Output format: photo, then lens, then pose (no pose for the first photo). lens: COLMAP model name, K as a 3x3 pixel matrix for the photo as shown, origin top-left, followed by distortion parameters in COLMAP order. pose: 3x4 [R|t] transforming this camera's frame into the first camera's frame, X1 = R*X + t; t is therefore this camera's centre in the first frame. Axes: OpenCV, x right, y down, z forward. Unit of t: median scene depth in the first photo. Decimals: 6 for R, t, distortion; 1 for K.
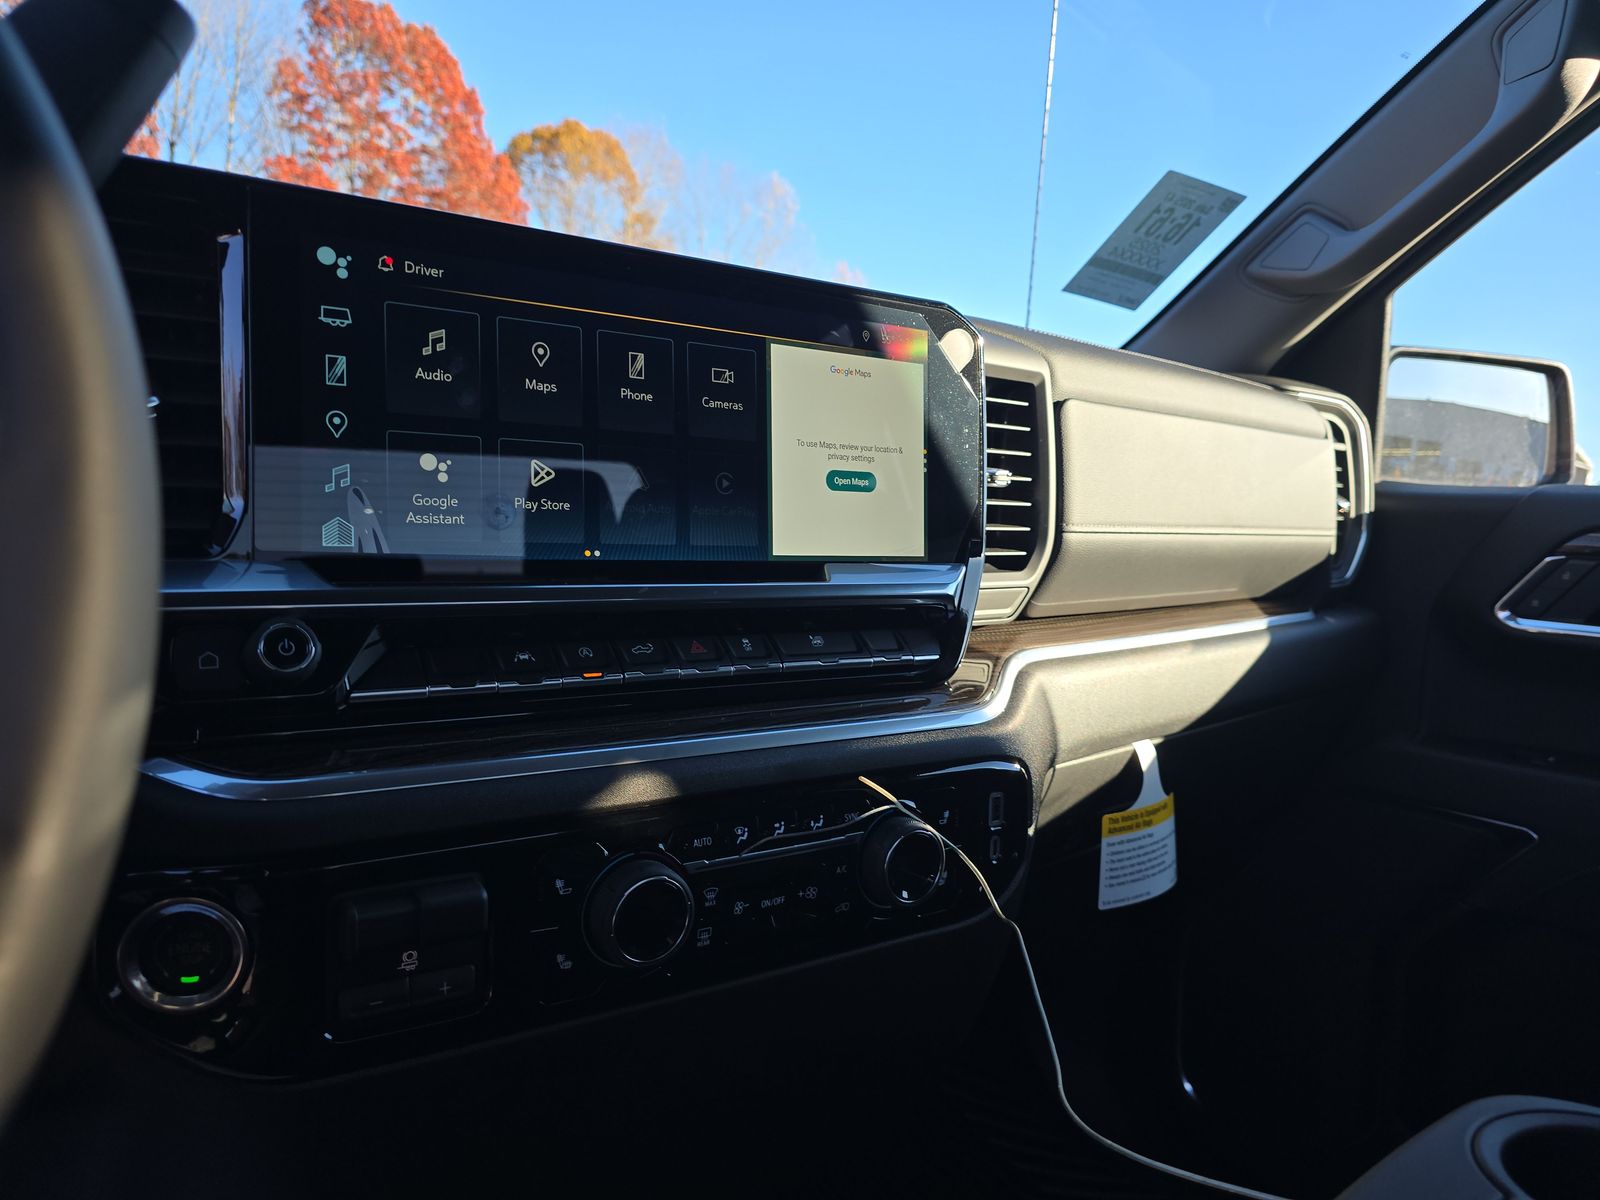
lens RADIAL K [[1065.0, 0, 810.3], [0, 1065.0, 595.7], [0, 0, 1]] dist [0.030574, -0.025970]
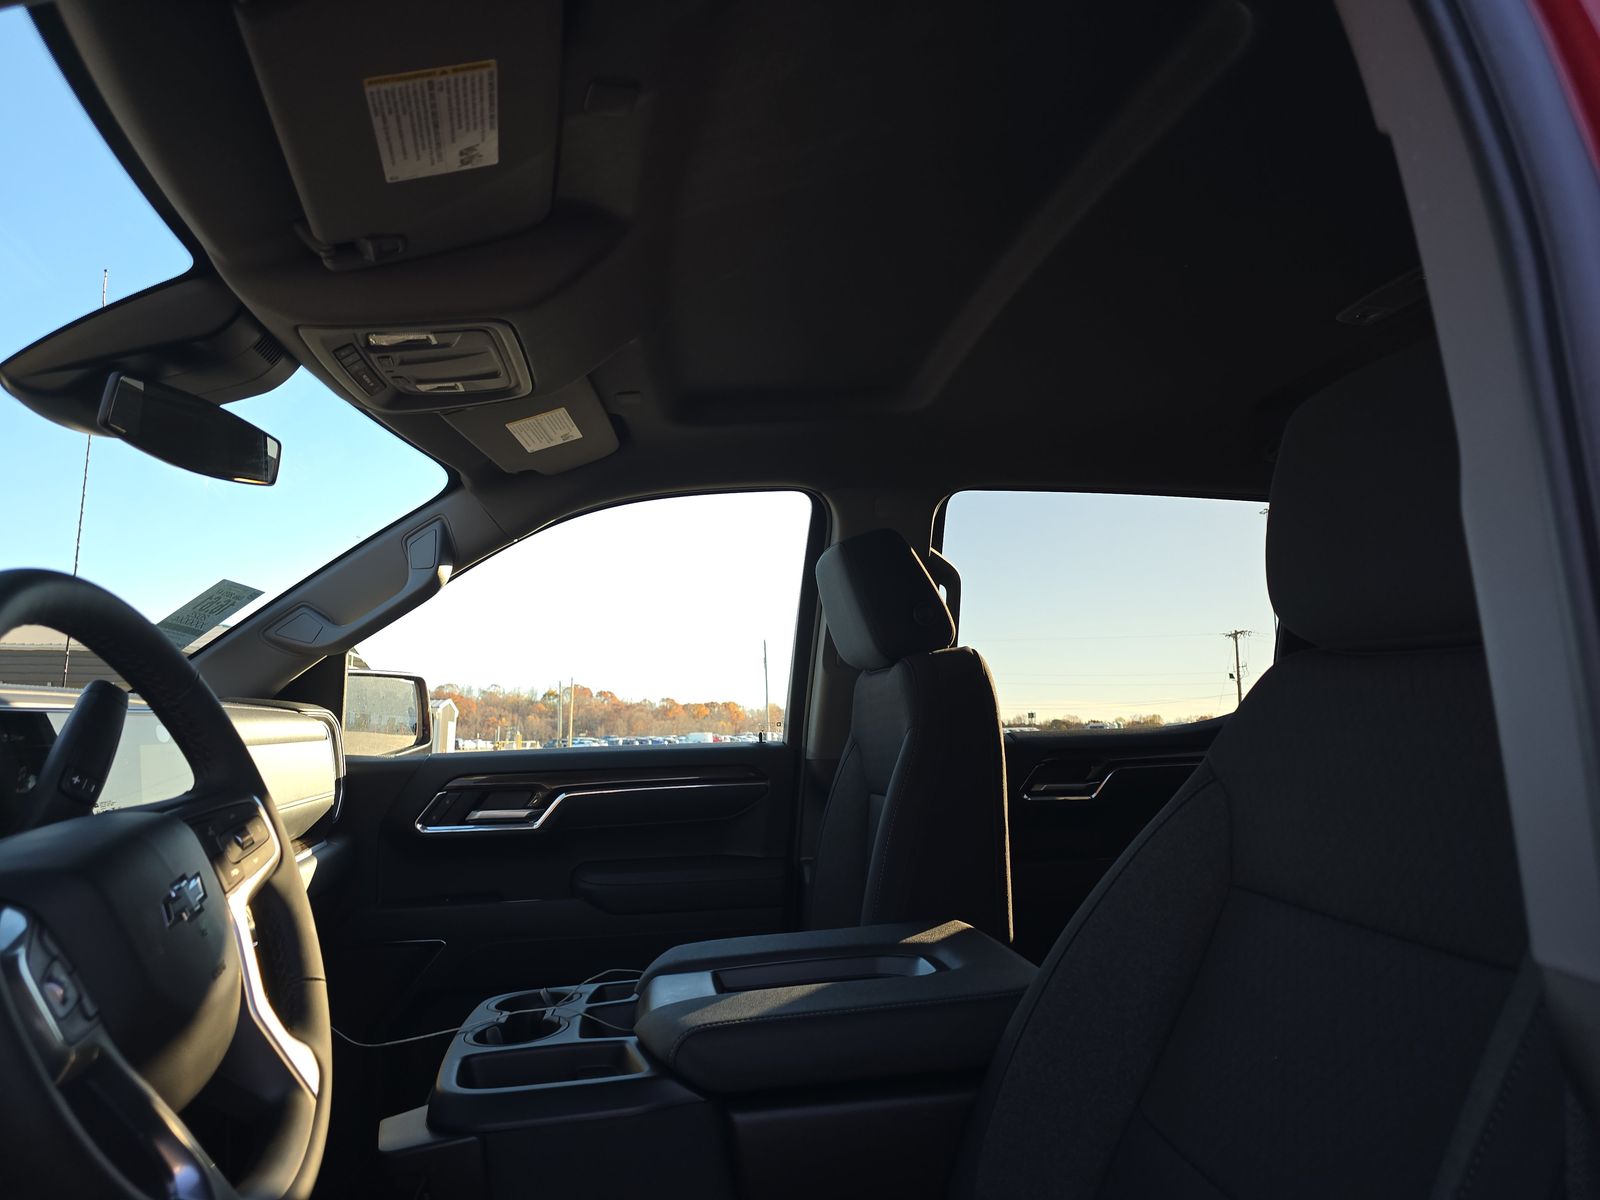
lens RADIAL K [[1054.8, 0, 812.8], [0, 1054.8, 596.1], [0, 0, 1]] dist [0.045601, -0.041155]
pose [[0.529814, 0.041288, 0.847108, -0.745985], [0.116323, 0.985837, -0.120803, -0.096103], [-0.840099, 0.162542, 0.517508, -0.779161]]
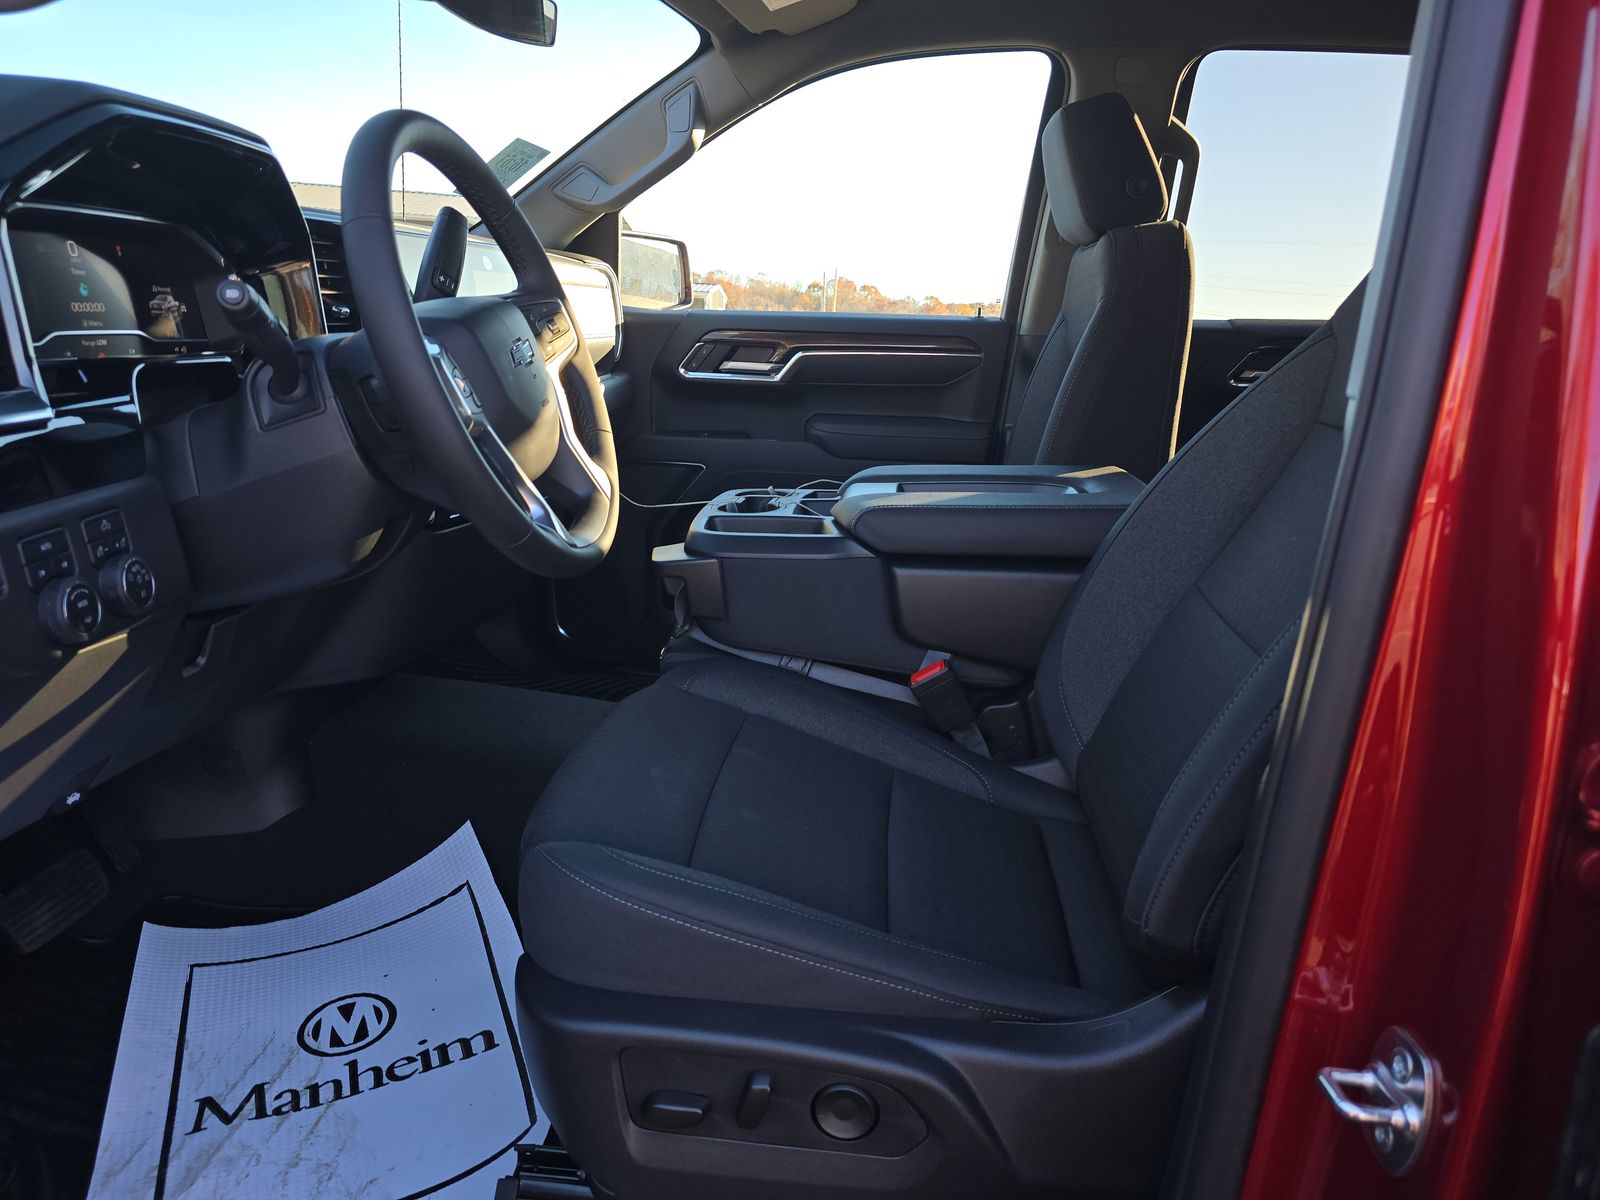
lens RADIAL K [[1054.8, 0, 812.8], [0, 1054.8, 596.1], [0, 0, 1]] dist [0.045601, -0.041155]
pose [[0.720143, -0.197888, 0.665007, -0.922021], [0.058730, 0.972410, 0.225764, -0.008835], [-0.691336, -0.123527, 0.711896, -1.047569]]
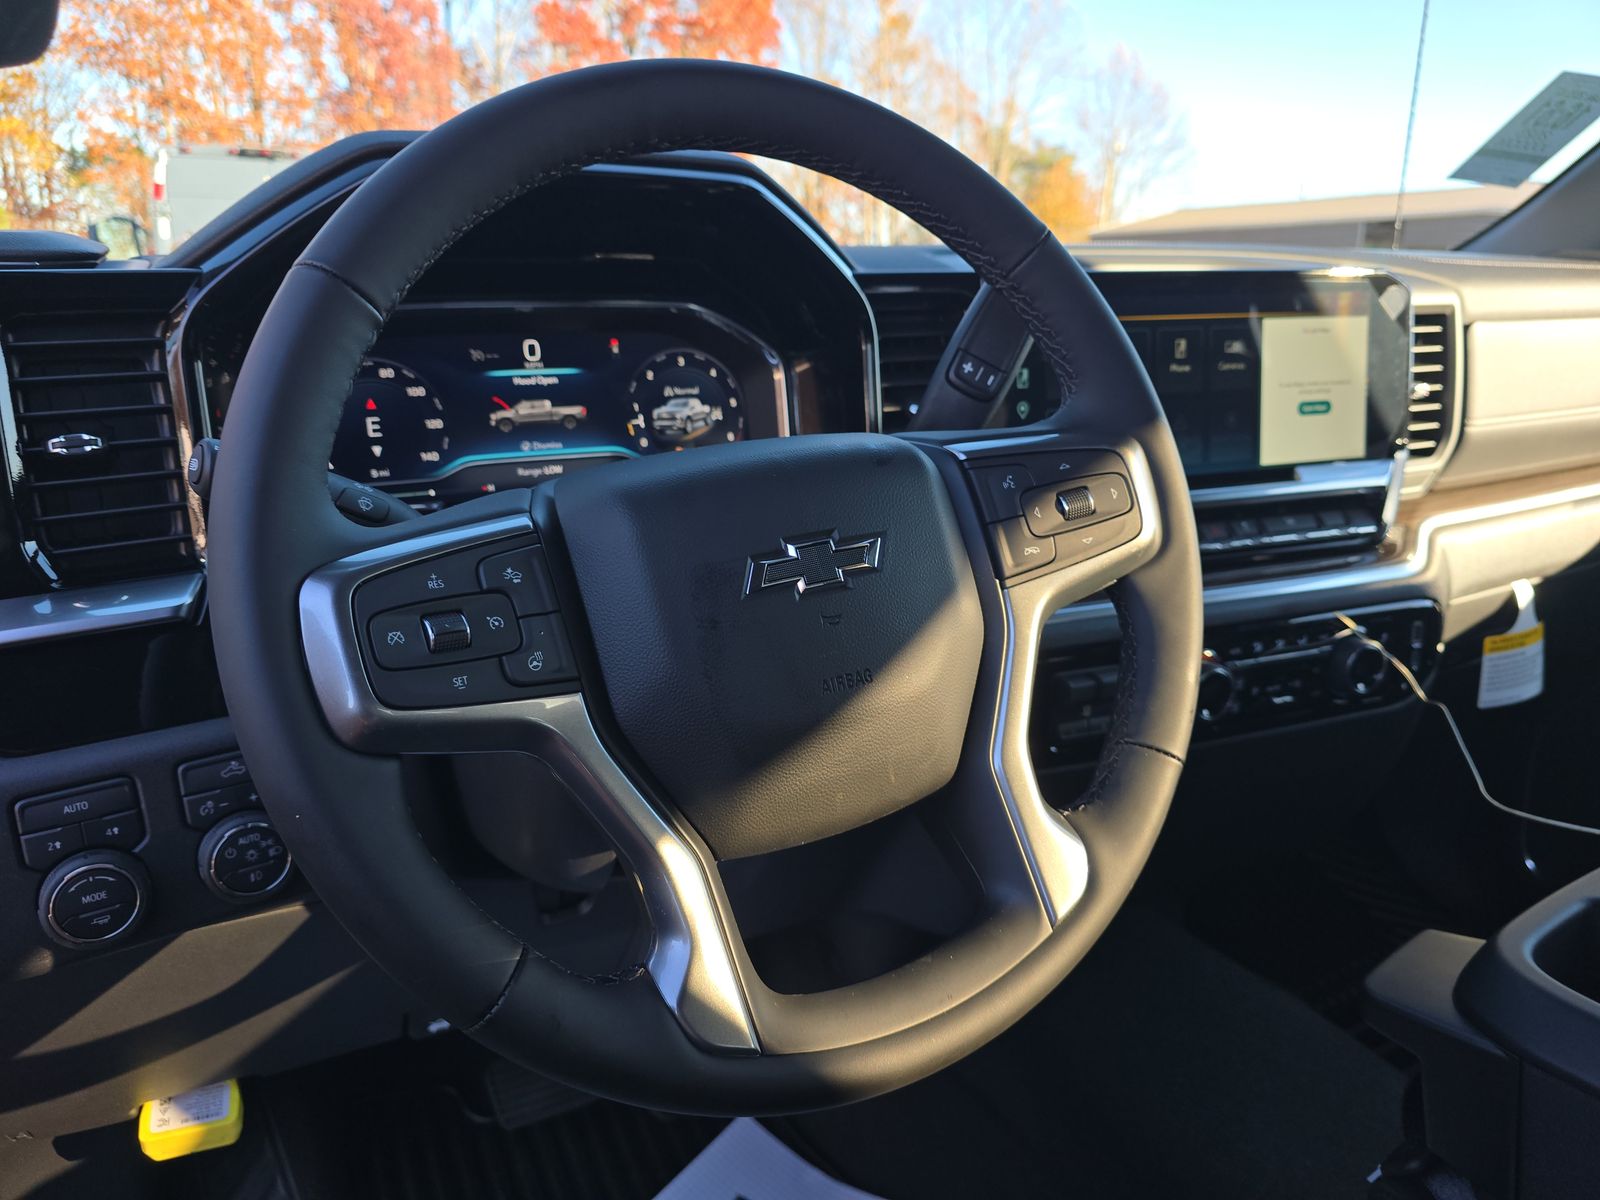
lens RADIAL K [[1065.0, 0, 810.3], [0, 1065.0, 595.7], [0, 0, 1]] dist [0.030574, -0.025970]
pose [[0.970940, -0.008261, -0.239182, -0.216153], [0.045520, 0.987535, 0.150676, -0.082704], [0.234956, -0.157185, 0.959212, -0.453934]]
